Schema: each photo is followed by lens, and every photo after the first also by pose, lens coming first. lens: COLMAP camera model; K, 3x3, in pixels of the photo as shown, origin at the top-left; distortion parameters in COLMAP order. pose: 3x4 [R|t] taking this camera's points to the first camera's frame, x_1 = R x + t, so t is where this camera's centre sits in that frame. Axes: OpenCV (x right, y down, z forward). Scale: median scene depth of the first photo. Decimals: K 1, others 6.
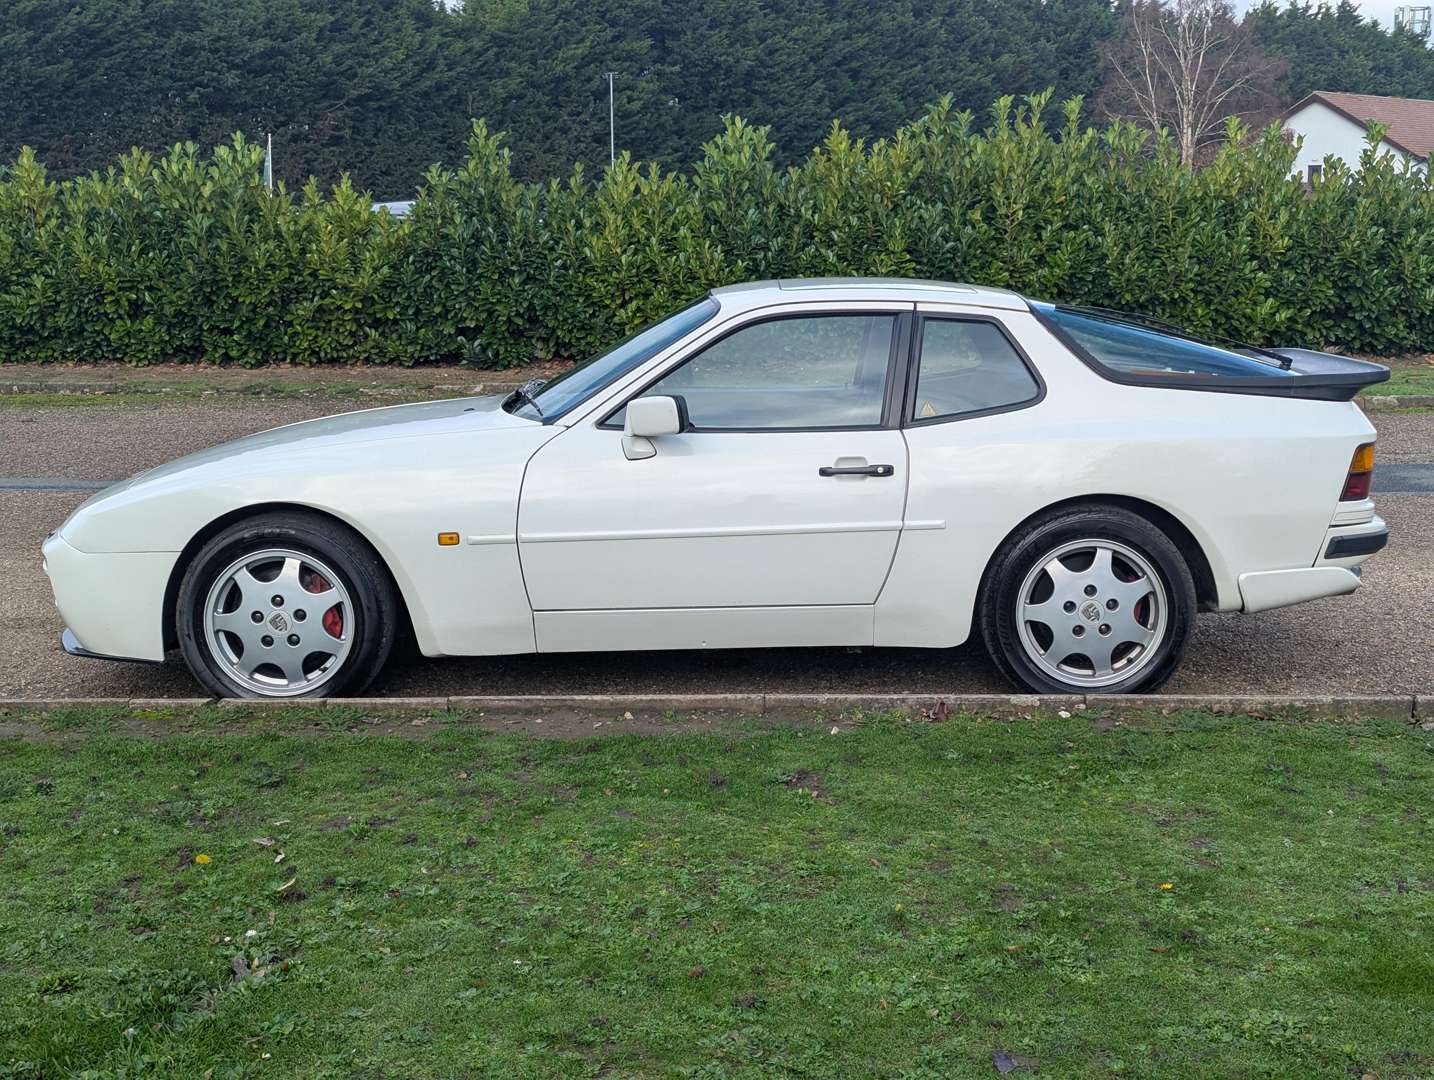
lens RADIAL K [[2009.7, 0, 729.2], [0, 2009.7, 555.2], [0, 0, 1]] dist [0.056911, 0.000000]
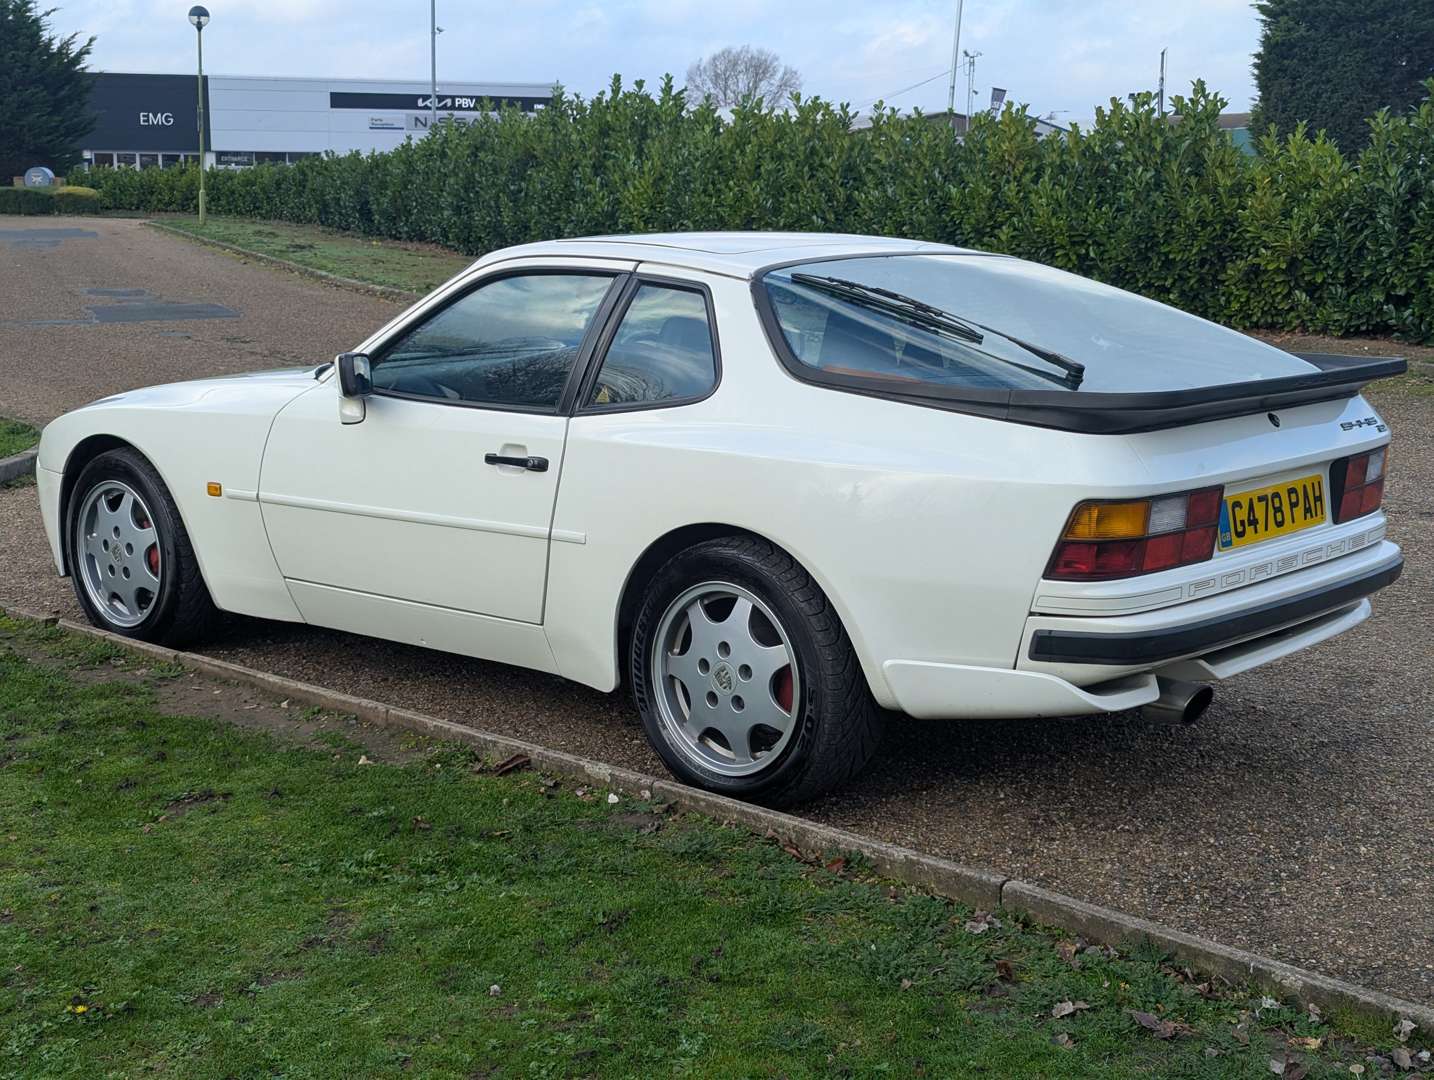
lens RADIAL K [[2009.7, 0, 706.5], [0, 2009.7, 539.1], [0, 0, 1]] dist [0.056911, 0.000000]
pose [[0.758974, 0.124104, -0.639185, 0.645044], [-0.116256, 0.991722, 0.054509, -0.063307], [0.640659, 0.032938, 0.767119, 0.406128]]
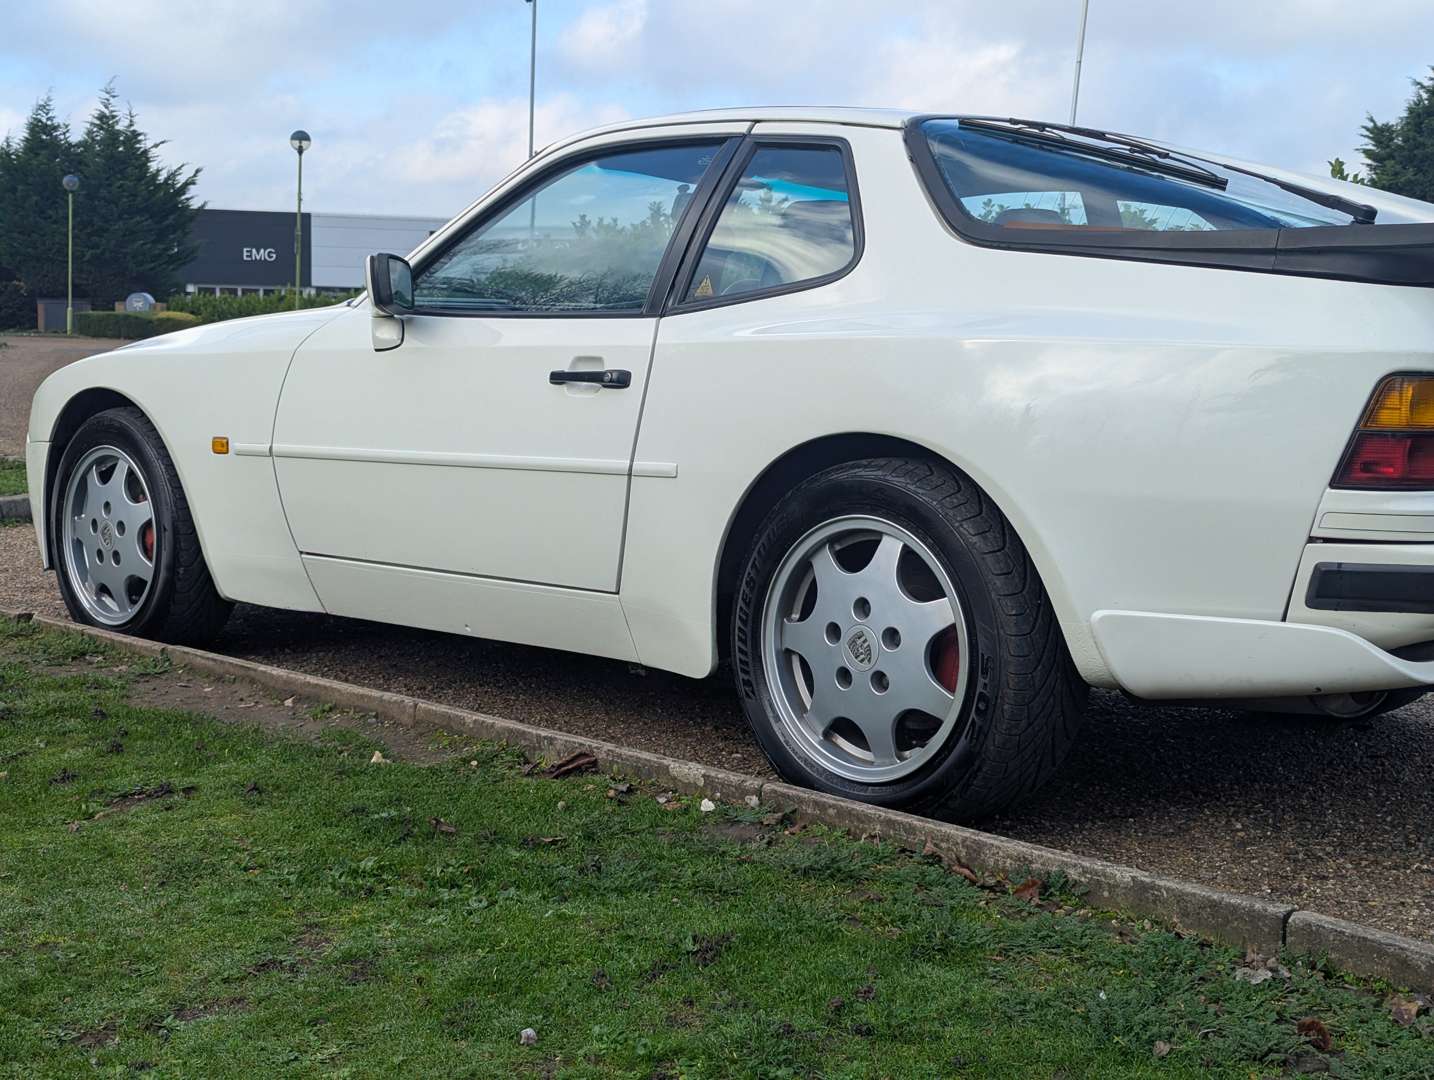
lens RADIAL K [[2009.7, 0, 689.4], [0, 2009.7, 534.7], [0, 0, 1]] dist [0.056911, 0.000000]
pose [[0.722899, 0.090476, -0.685005, 0.518368], [-0.136724, 0.990518, -0.013459, 0.011384], [0.677292, 0.103386, 0.728414, 0.549968]]
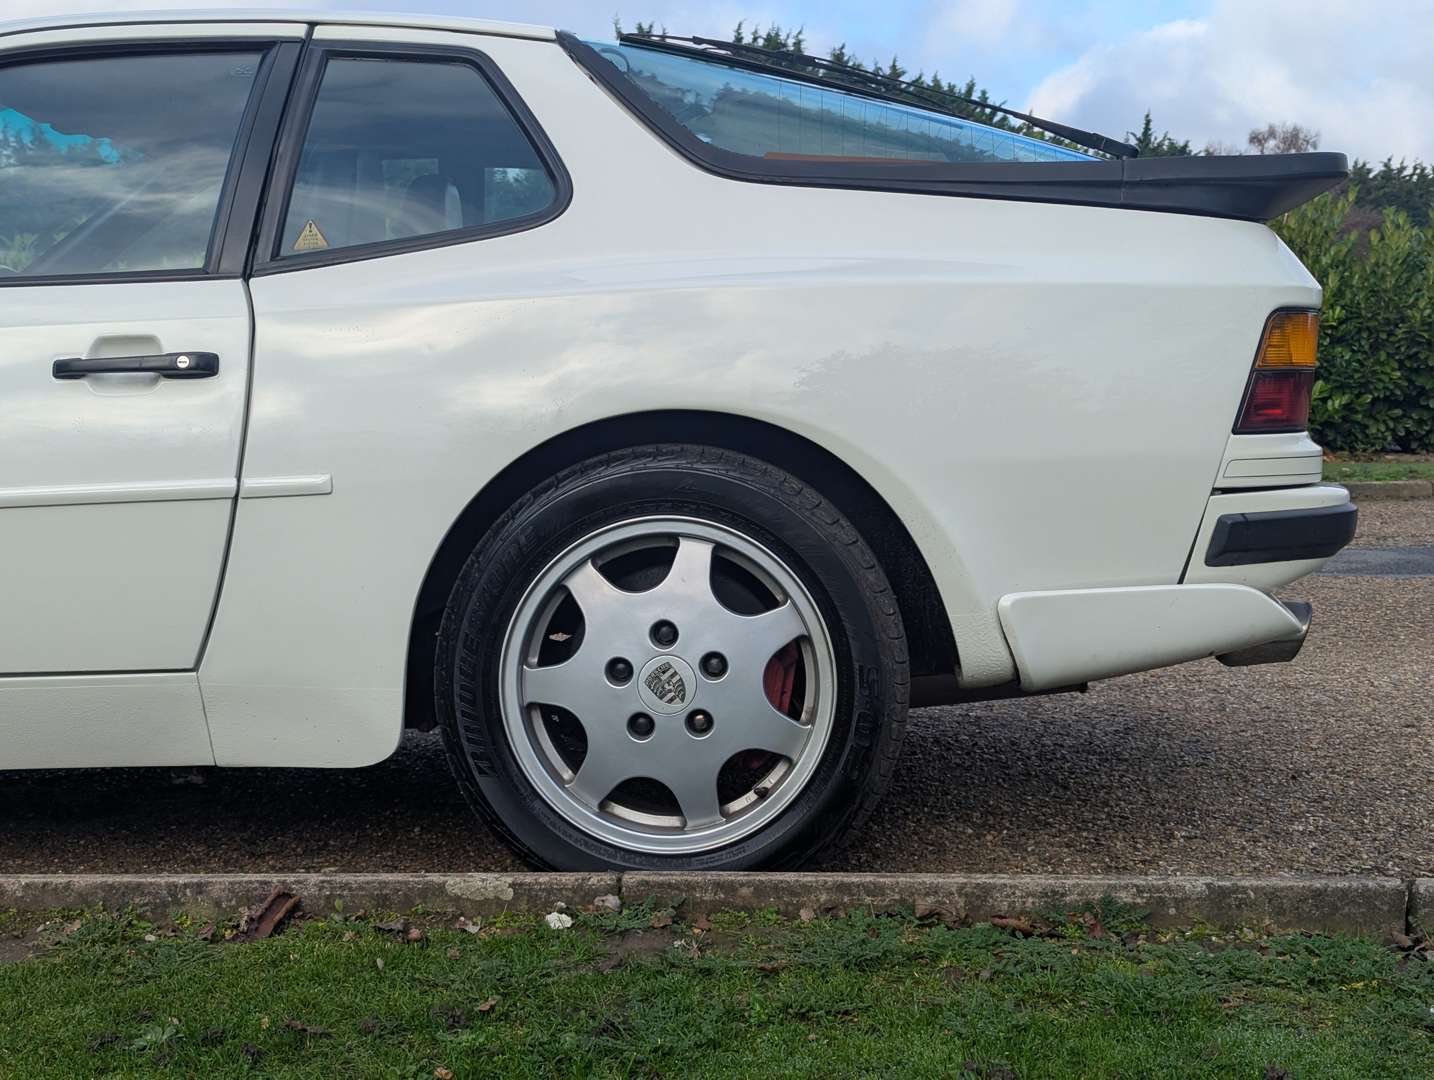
lens RADIAL K [[2009.7, 0, 721.7], [0, 2009.7, 539.8], [0, 0, 1]] dist [0.056911, 0.000000]
pose [[0.998421, -0.007402, -0.055690, 0.213597], [0.001952, 0.995254, -0.097292, 0.039344], [0.056146, 0.097029, 0.993697, 0.553946]]
